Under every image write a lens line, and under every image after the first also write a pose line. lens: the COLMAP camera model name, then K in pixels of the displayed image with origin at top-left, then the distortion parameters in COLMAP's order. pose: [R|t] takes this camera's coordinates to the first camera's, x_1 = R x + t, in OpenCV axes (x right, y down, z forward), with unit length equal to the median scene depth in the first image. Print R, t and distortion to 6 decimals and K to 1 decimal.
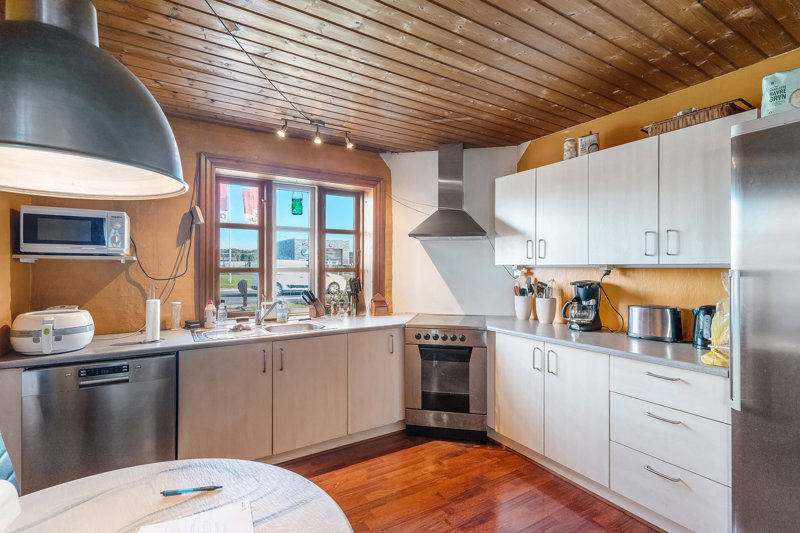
lens RADIAL K [[375.7, 0, 402.6], [0, 375.7, 266.3], [0, 0, 1]] dist [0.004575, 0.000380]
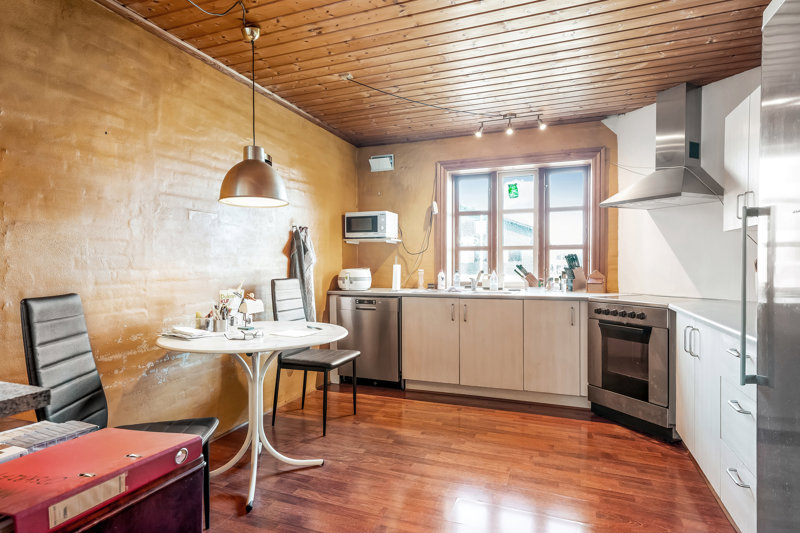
lens RADIAL K [[434.7, 0, 401.7], [0, 434.7, 268.2], [0, 0, 1]] dist [0.000446, 0.000412]
pose [[0.601767, 0.006524, -0.798645, 0.643493], [0.004037, 0.999929, 0.011210, 0.066360], [0.798661, -0.009970, 0.601698, -0.062112]]
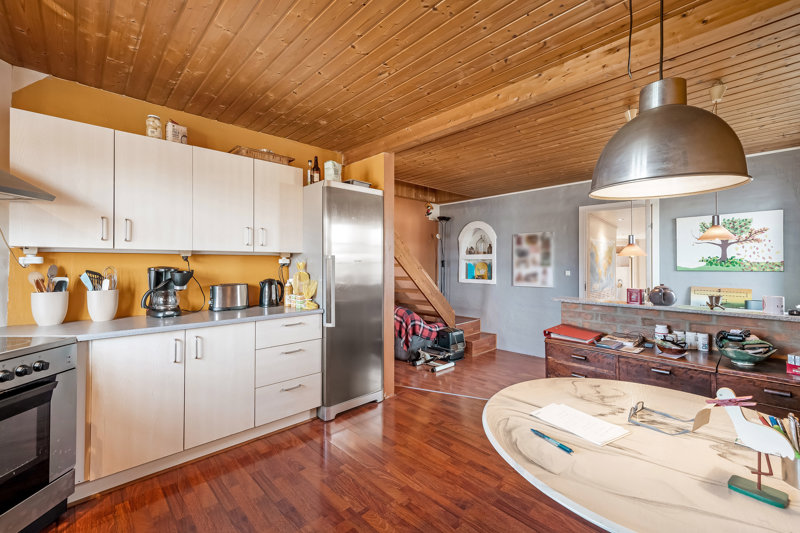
lens RADIAL K [[337.6, 0, 396.3], [0, 337.6, 260.0], [0, 0, 1]] dist [0.004783, 0.000477]
pose [[-0.195195, 0.006023, 0.980746, -0.490059], [-0.001149, 0.999979, -0.006370, 0.024976], [-0.980764, -0.002371, -0.195184, 0.554620]]
